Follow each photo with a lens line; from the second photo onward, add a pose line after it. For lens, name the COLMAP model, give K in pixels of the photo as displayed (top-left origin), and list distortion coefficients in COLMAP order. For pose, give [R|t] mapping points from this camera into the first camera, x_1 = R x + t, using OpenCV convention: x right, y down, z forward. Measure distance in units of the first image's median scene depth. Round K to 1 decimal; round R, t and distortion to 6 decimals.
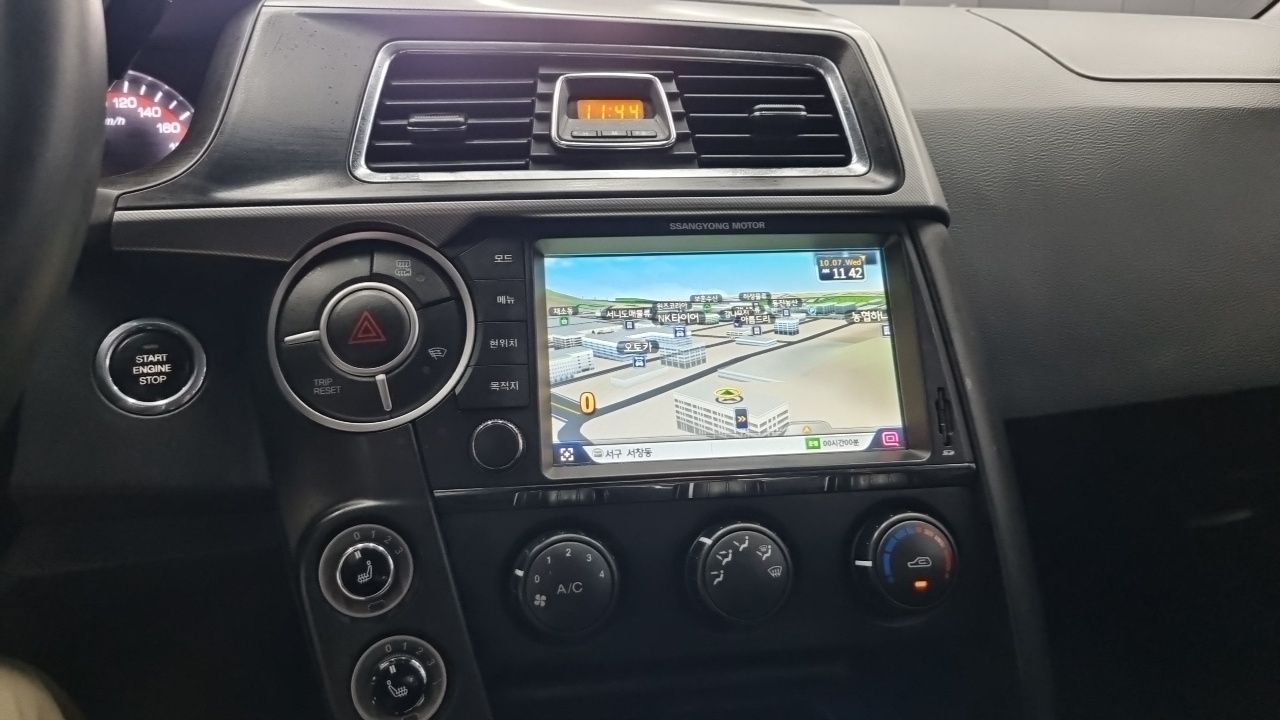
lens RADIAL K [[978.9, 0, 630.2], [0, 978.9, 361.0], [0, 0, 1]] dist [0.016958, -0.010914]
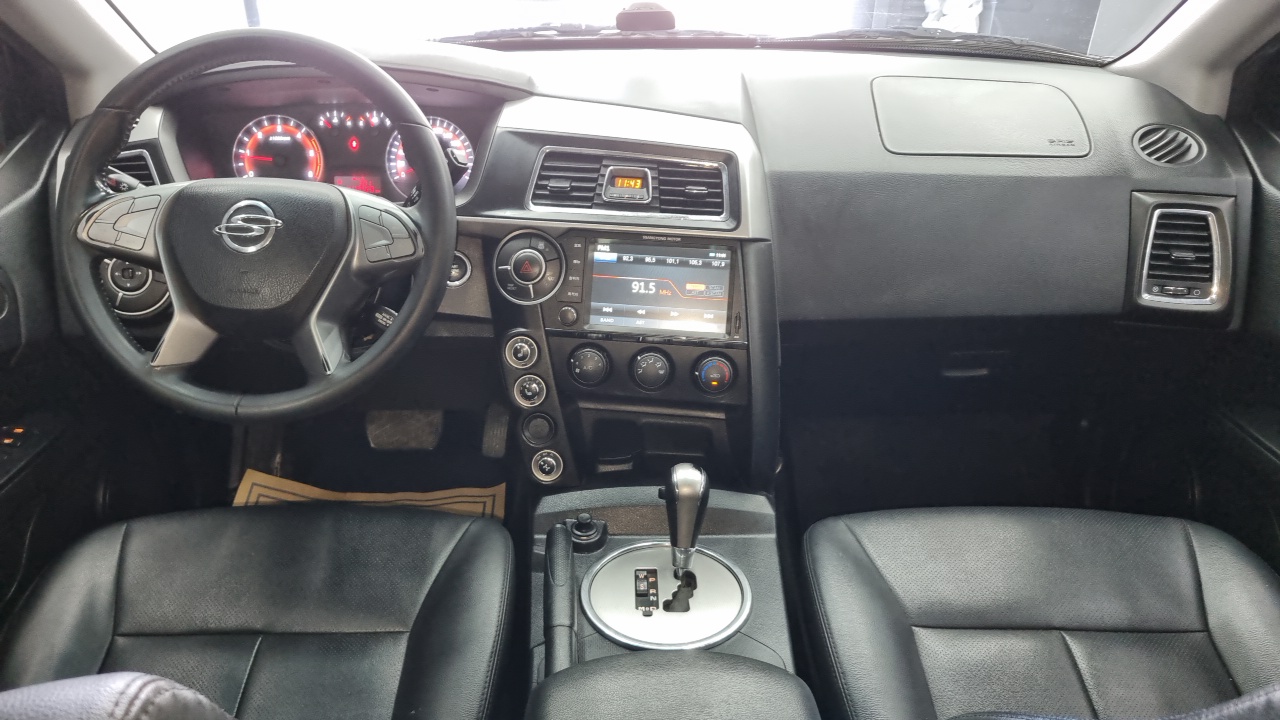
lens RADIAL K [[978.9, 0, 631.1], [0, 978.9, 372.3], [0, 0, 1]] dist [0.016958, -0.010914]
pose [[0.973814, 0.136831, -0.181557, 0.545262], [-0.085171, 0.960013, 0.266684, -0.496977], [0.210788, -0.244237, 0.946529, -1.584504]]
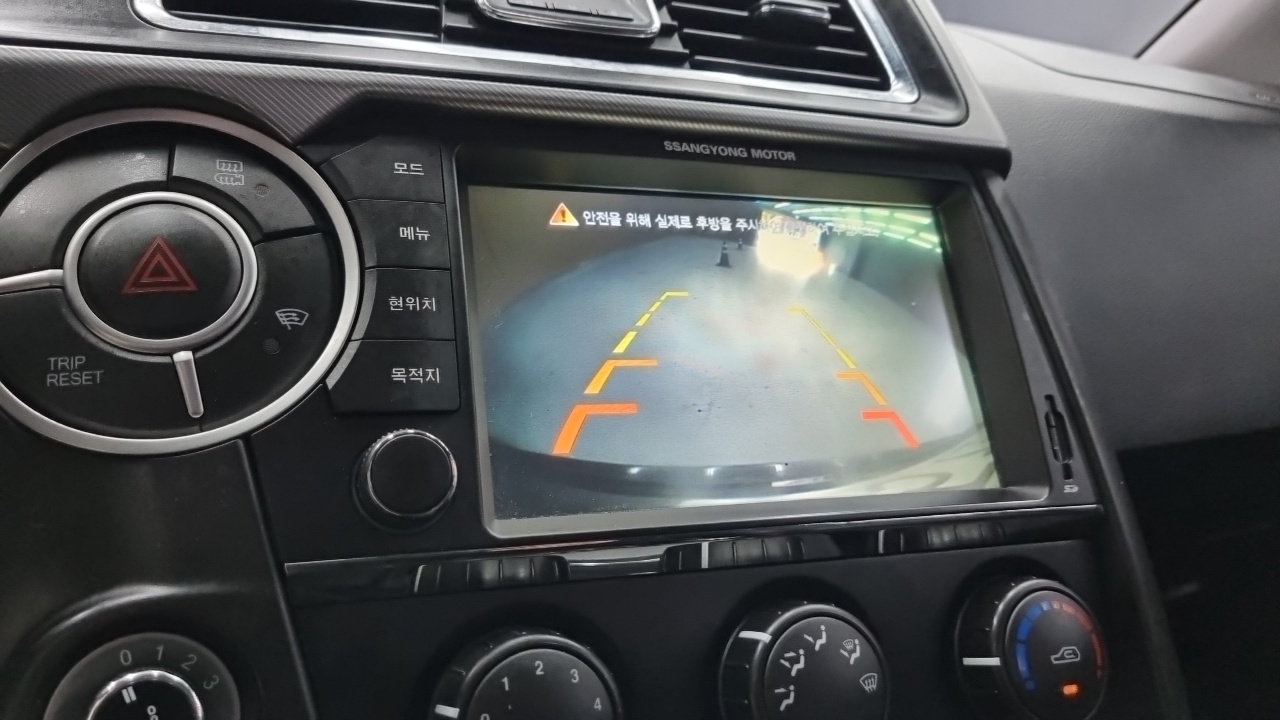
lens RADIAL K [[978.9, 0, 615.4], [0, 978.9, 371.1], [0, 0, 1]] dist [0.016958, -0.010914]
pose [[0.975532, 0.012936, 0.219475, -0.135480], [0.009431, 0.994886, -0.100563, 0.078814], [-0.219654, 0.100172, 0.970421, 0.405375]]
